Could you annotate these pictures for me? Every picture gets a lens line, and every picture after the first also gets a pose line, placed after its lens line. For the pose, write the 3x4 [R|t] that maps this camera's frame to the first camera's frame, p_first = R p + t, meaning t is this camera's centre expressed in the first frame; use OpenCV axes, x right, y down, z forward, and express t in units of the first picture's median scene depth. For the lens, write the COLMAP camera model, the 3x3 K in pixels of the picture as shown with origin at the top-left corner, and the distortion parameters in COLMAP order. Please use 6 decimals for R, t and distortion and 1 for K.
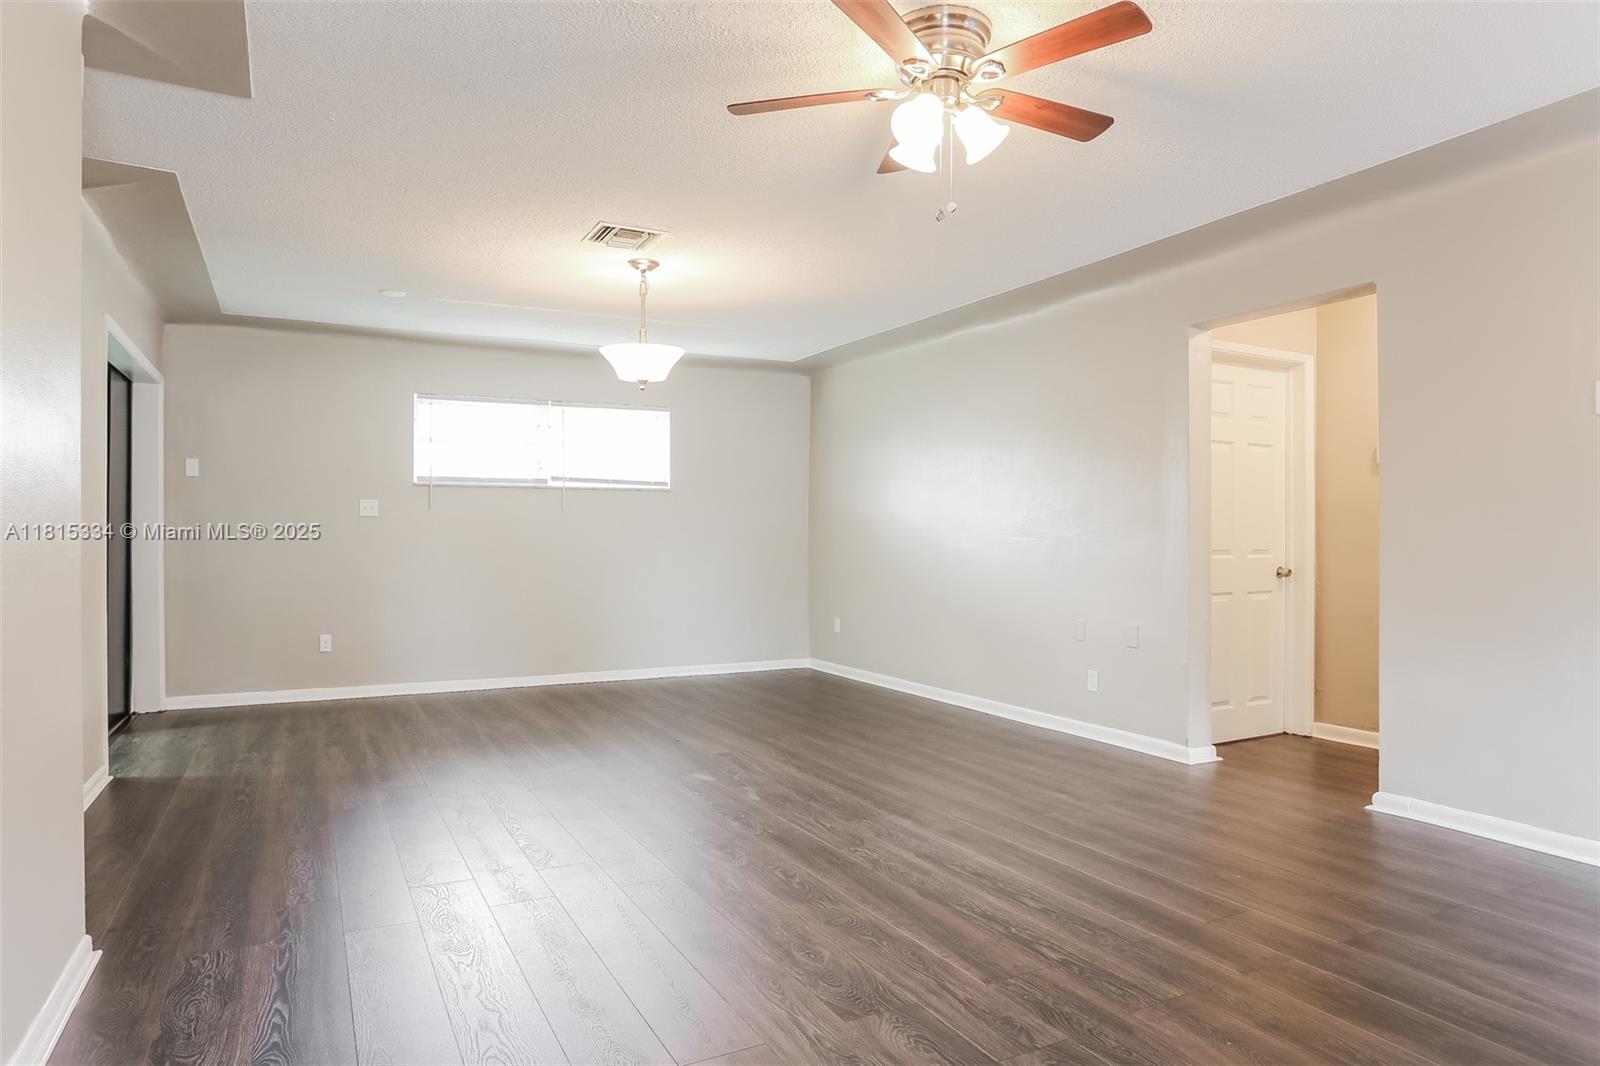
lens RADIAL K [[966.1, 0, 799.7], [0, 966.1, 533.5], [0, 0, 1]] dist [-0.054758, 0.003831]
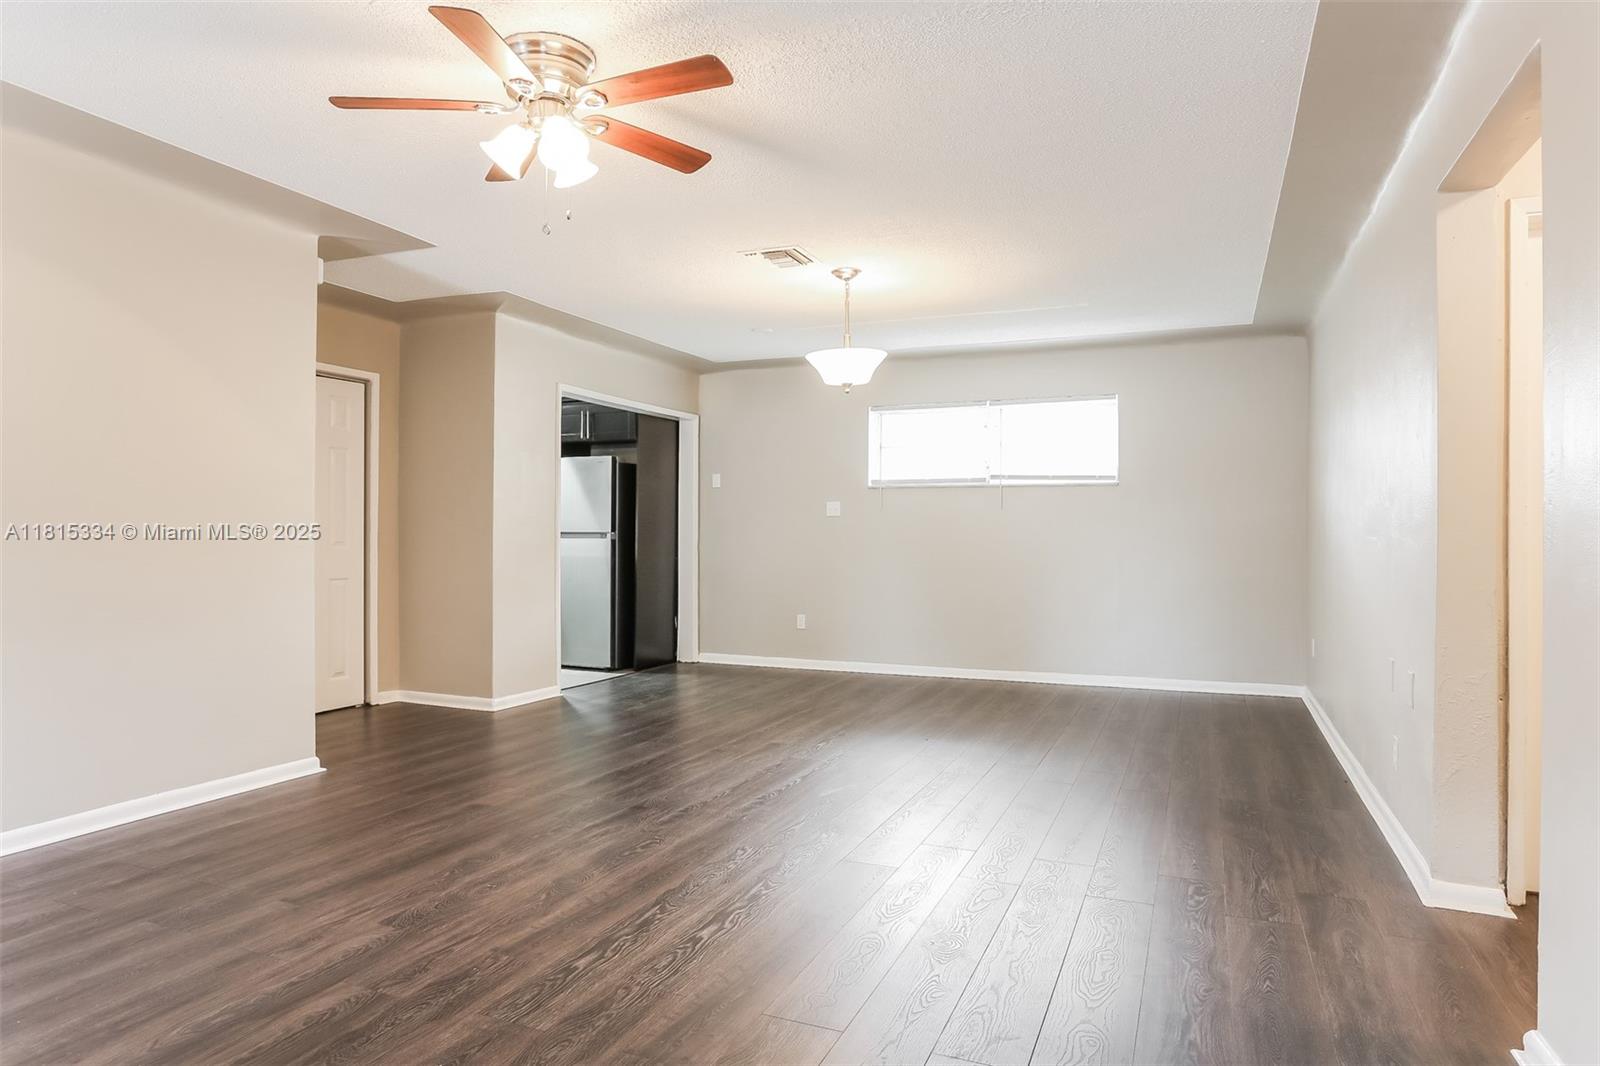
lens RADIAL K [[966.1, 0, 790.4], [0, 966.1, 533.8], [0, 0, 1]] dist [-0.054758, 0.003831]
pose [[0.631870, 0.002543, -0.775070, 0.605623], [-0.001038, 0.999996, 0.002435, 0.001144], [0.775074, -0.000734, 0.631870, 0.288392]]
